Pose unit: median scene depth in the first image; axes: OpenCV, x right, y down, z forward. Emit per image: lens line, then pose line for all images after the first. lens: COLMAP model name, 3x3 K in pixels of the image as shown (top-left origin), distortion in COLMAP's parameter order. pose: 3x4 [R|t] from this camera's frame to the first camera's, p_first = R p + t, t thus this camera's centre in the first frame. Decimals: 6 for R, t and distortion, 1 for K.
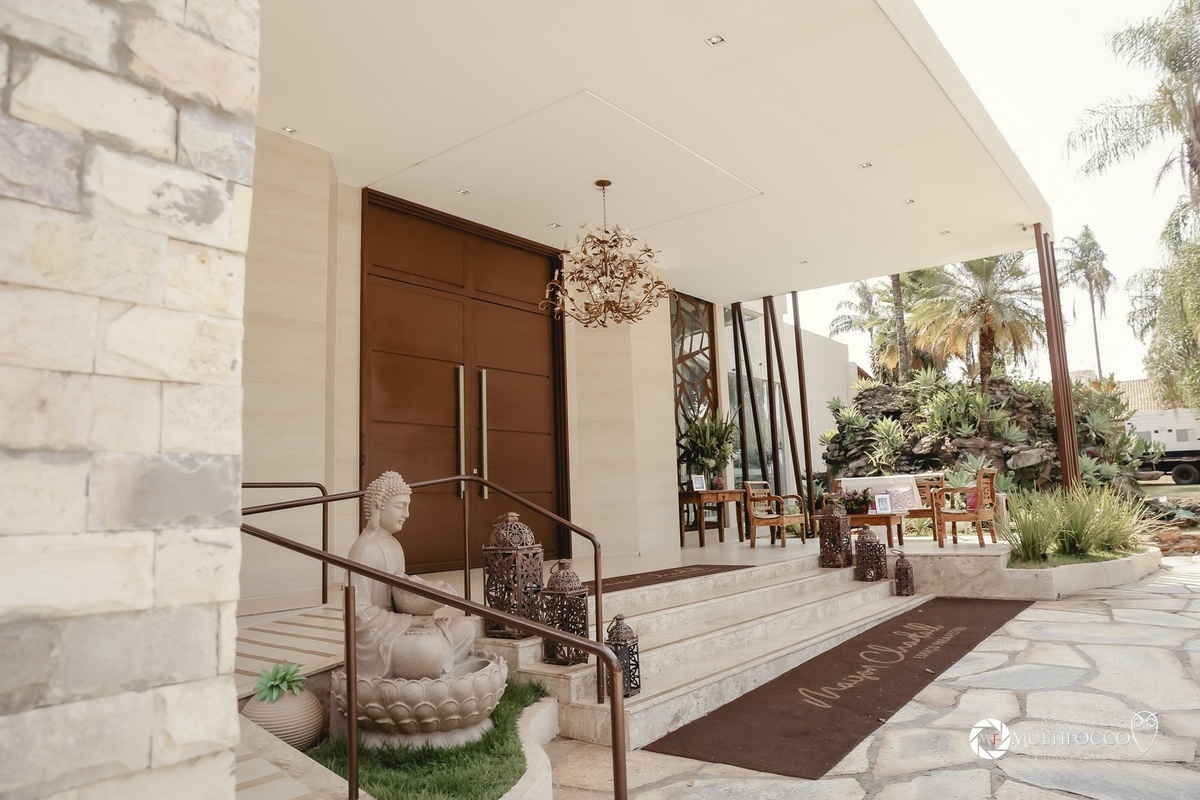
lens RADIAL K [[800.7, 0, 598.4], [0, 800.7, 391.7], [0, 0, 1]] dist [-0.030274, 0.001333]
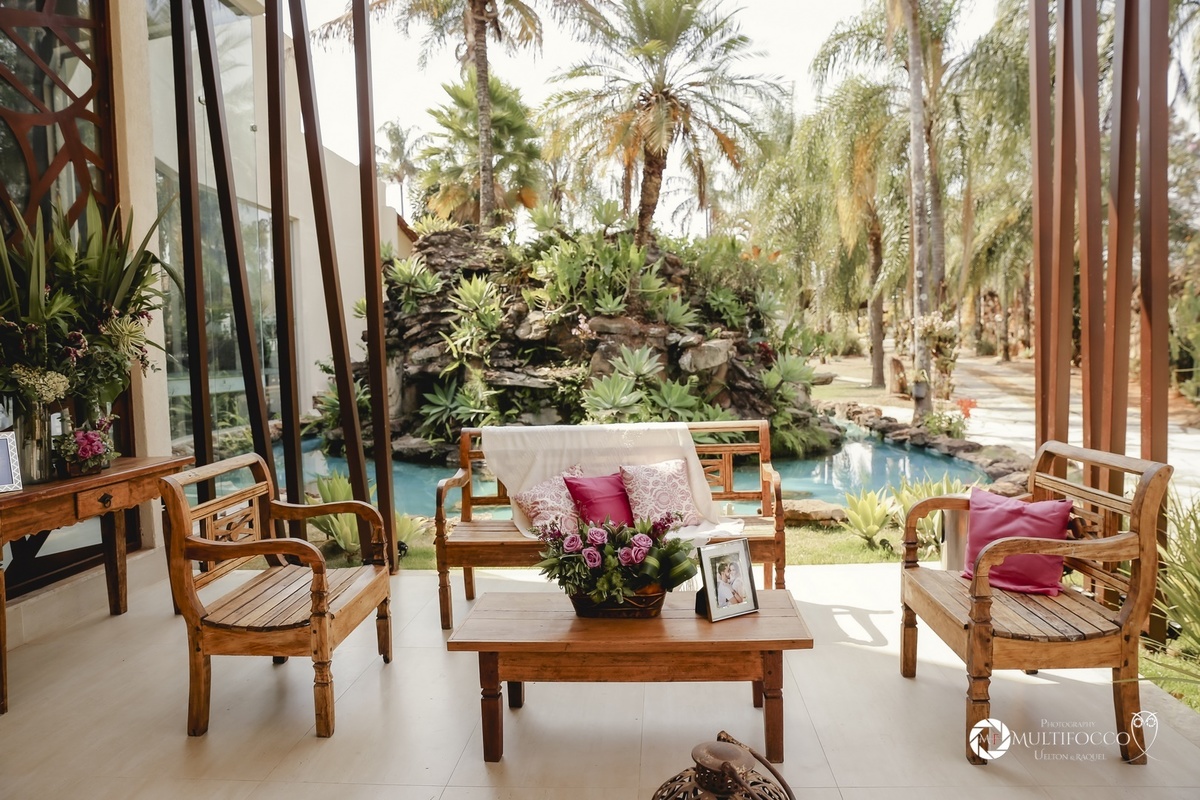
lens RADIAL K [[800.7, 0, 601.5], [0, 800.7, 391.2], [0, 0, 1]] dist [-0.030274, 0.001333]
pose [[0.824756, -0.017823, 0.565208, 0.099985], [-0.075307, 0.987139, 0.141017, 0.026317], [-0.560452, -0.158869, 0.812807, 0.465020]]
